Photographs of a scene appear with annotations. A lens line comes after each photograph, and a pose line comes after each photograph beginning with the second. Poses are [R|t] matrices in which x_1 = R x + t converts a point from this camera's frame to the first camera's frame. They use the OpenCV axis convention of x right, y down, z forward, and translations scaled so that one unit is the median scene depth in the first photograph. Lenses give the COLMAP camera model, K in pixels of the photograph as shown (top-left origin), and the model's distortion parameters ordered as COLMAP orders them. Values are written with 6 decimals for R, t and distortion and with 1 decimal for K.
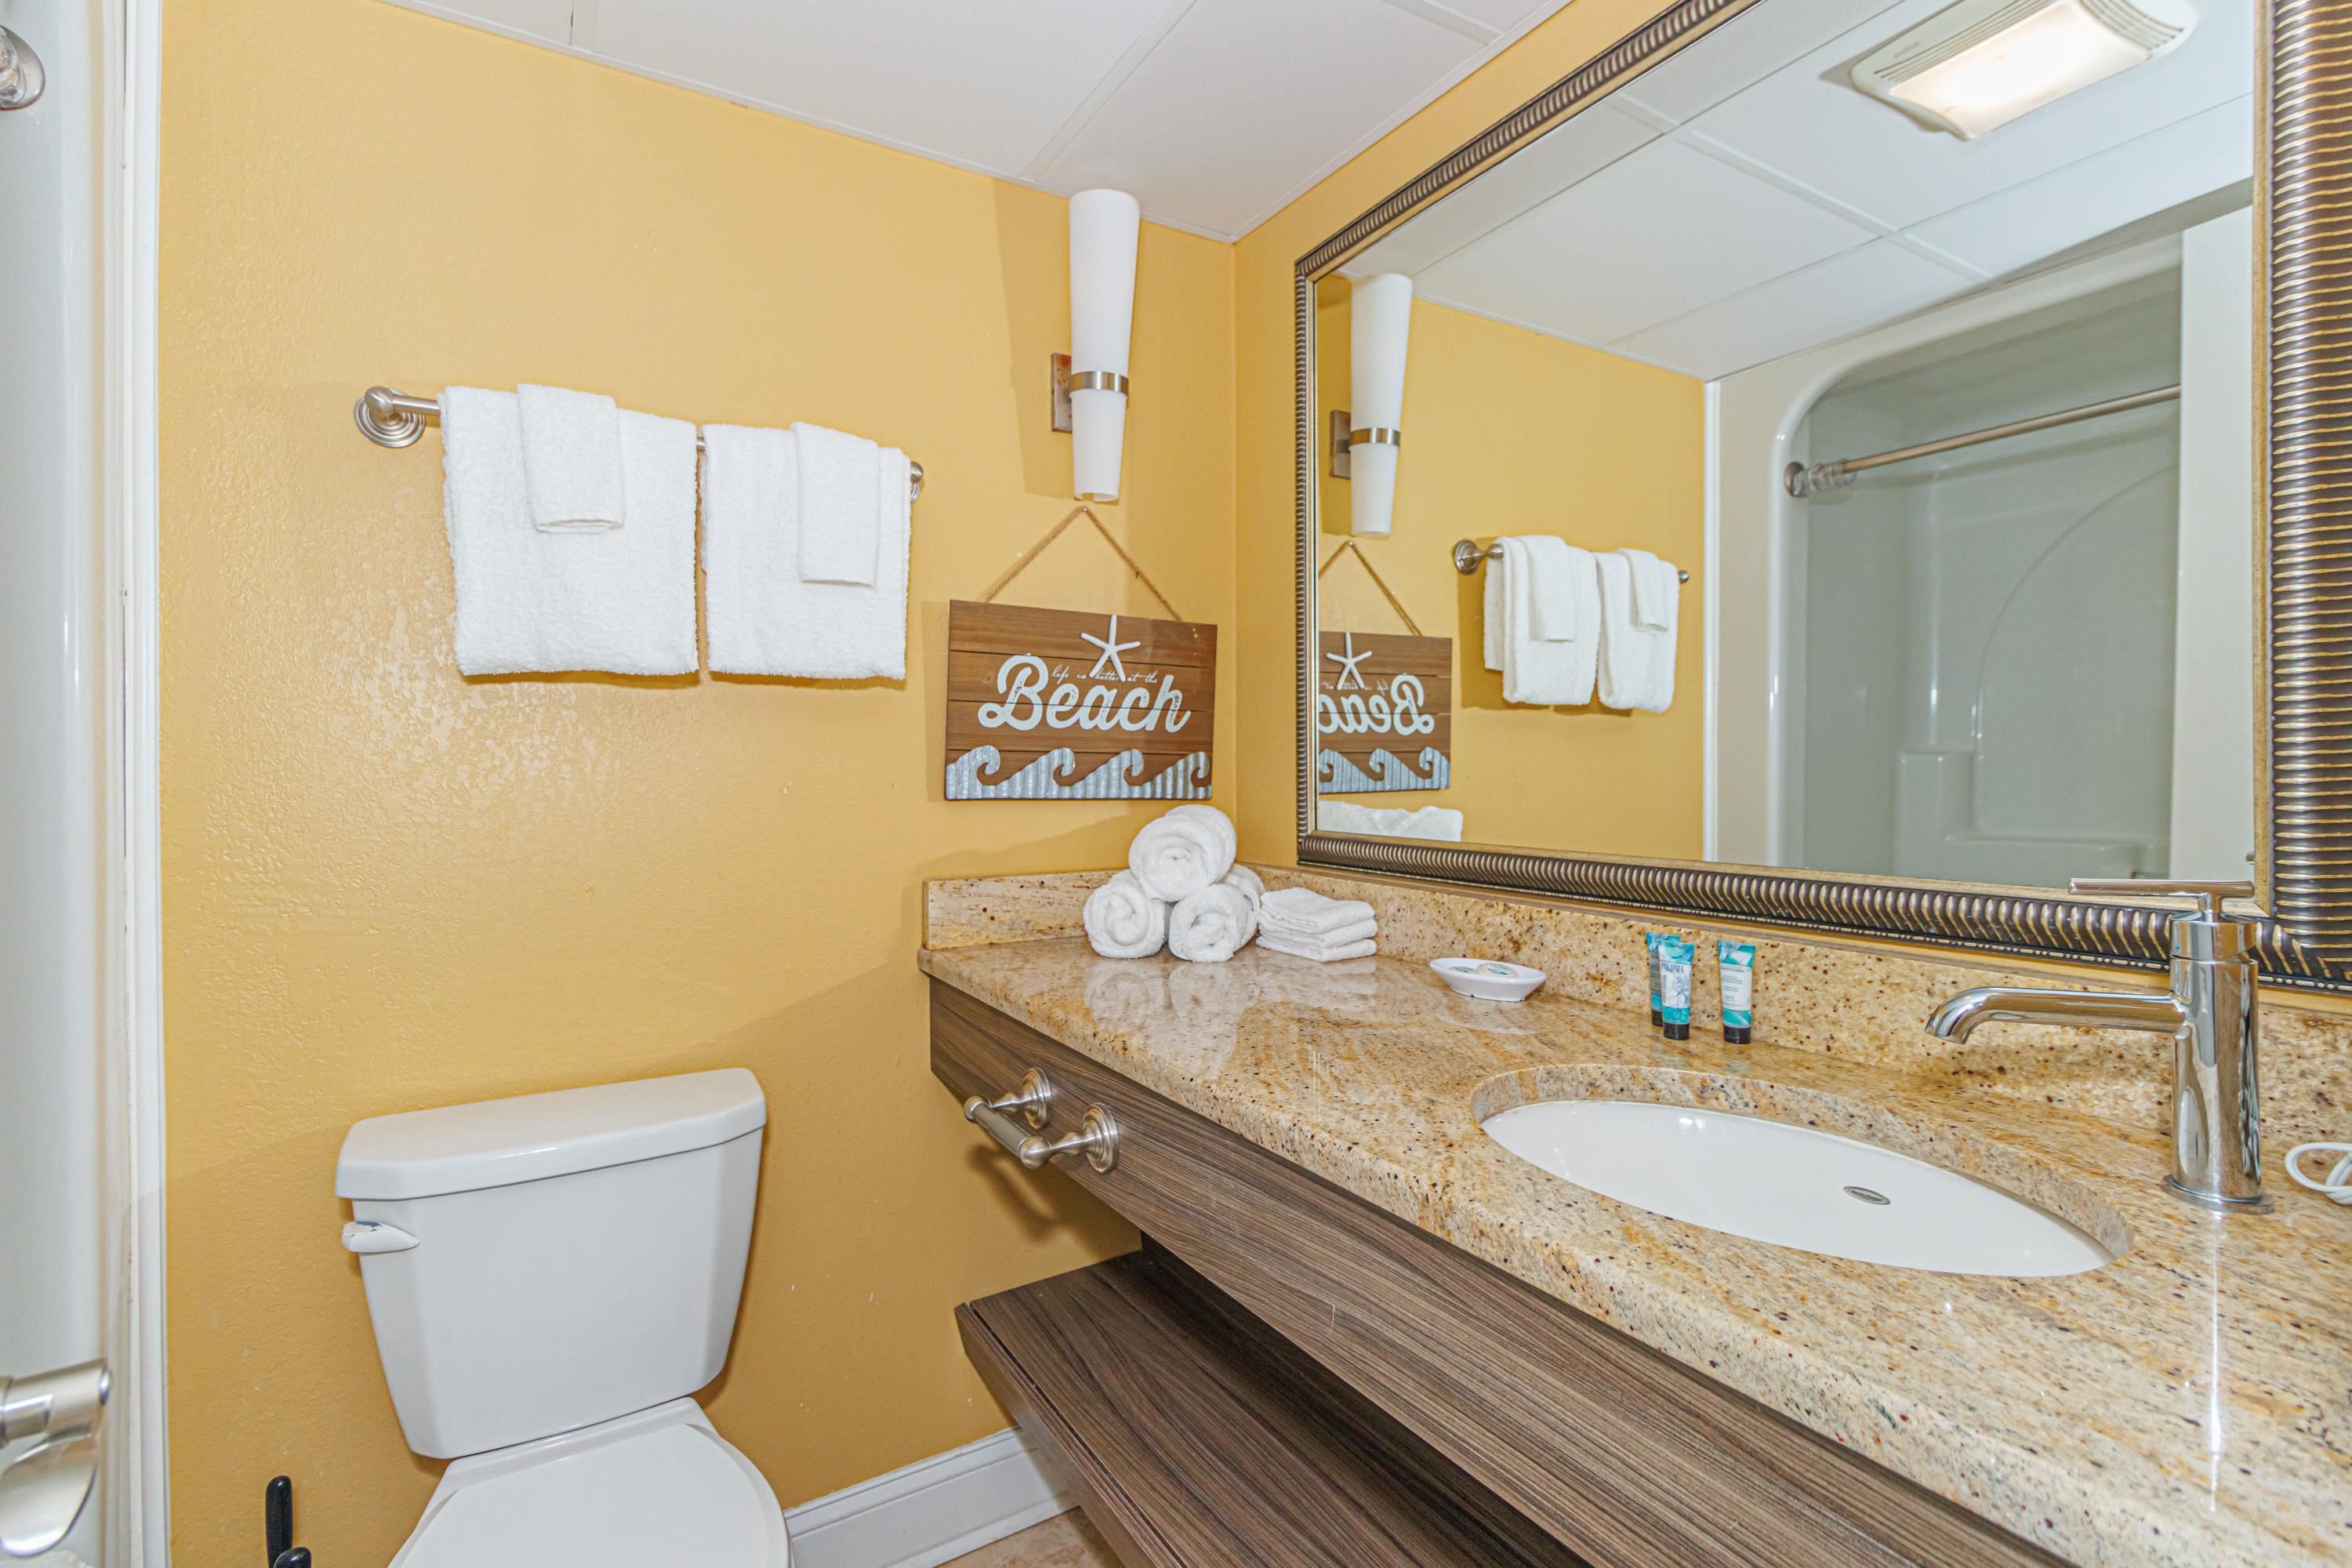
lens RADIAL K [[1077.8, 0, 1208.4], [0, 1077.8, 764.7], [0, 0, 1]] dist [-0.003613, -0.000472]
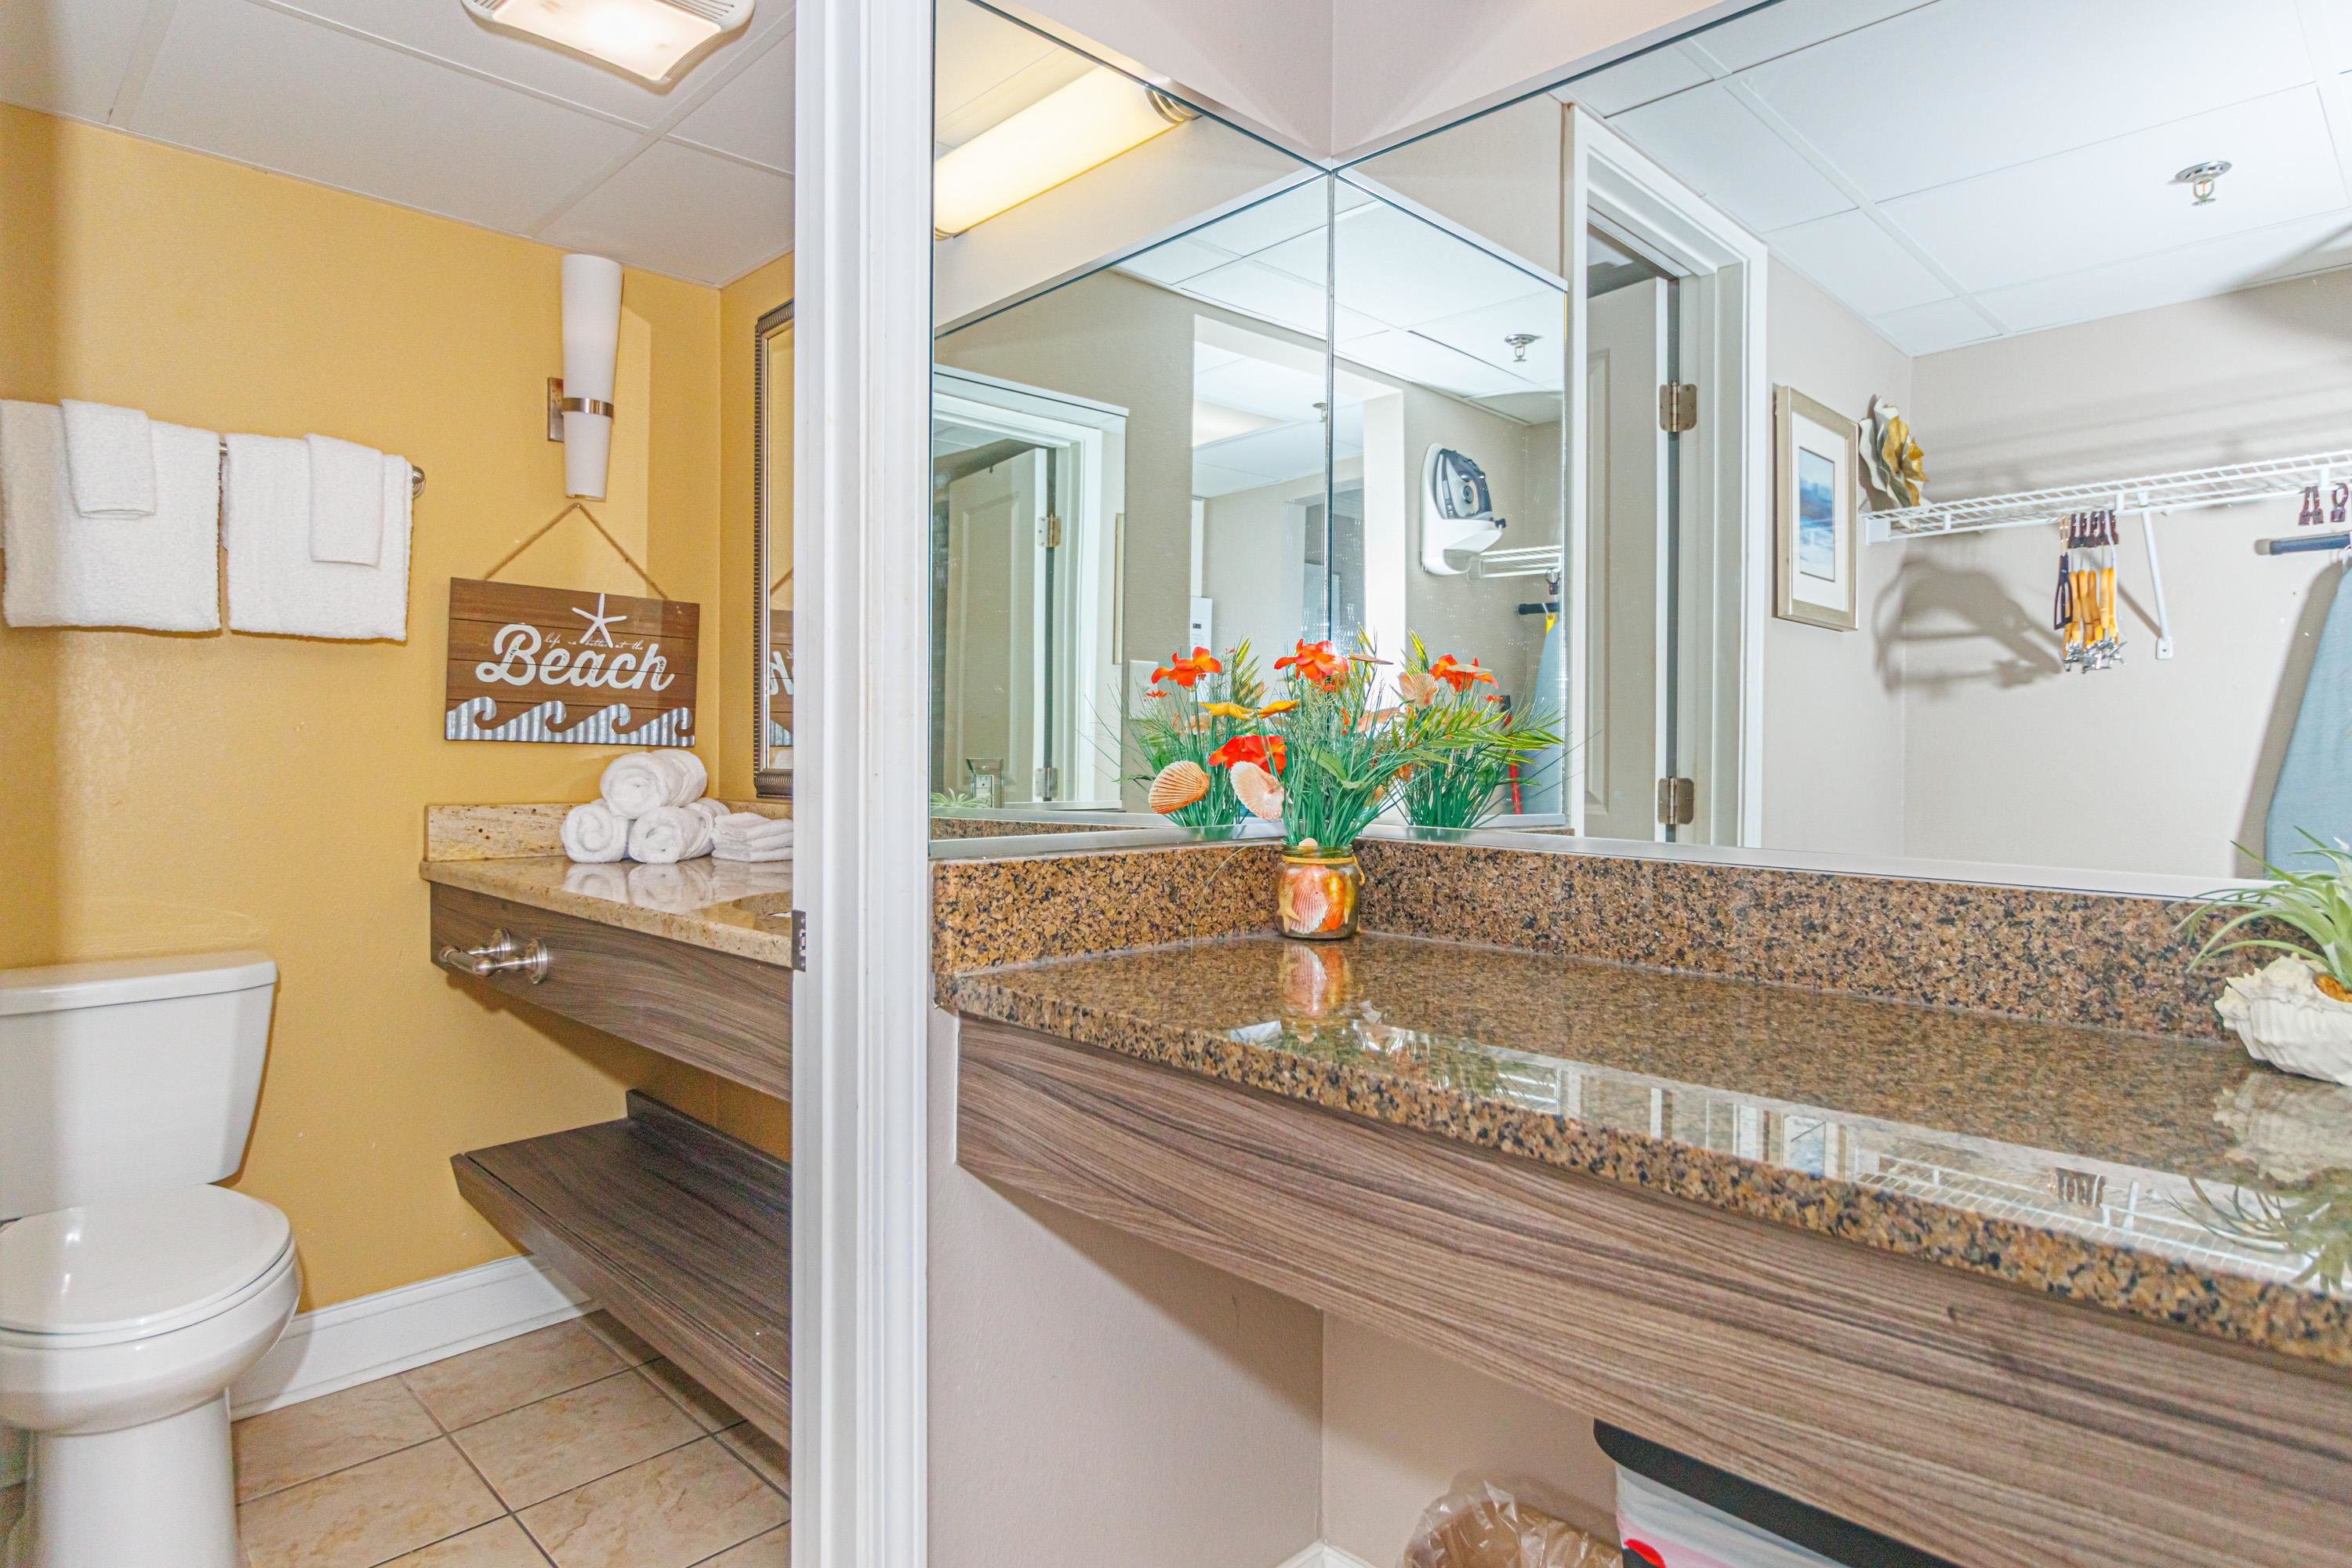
lens RADIAL K [[1267.9, 0, 1178.8], [0, 1267.9, 761.0], [0, 0, 1]] dist [-0.021202, 0.013416]
pose [[0.976831, 0.006019, 0.213929, 0.255310], [-0.004949, 0.999972, -0.005538, 0.058292], [-0.213957, 0.004351, 0.976833, -0.560009]]
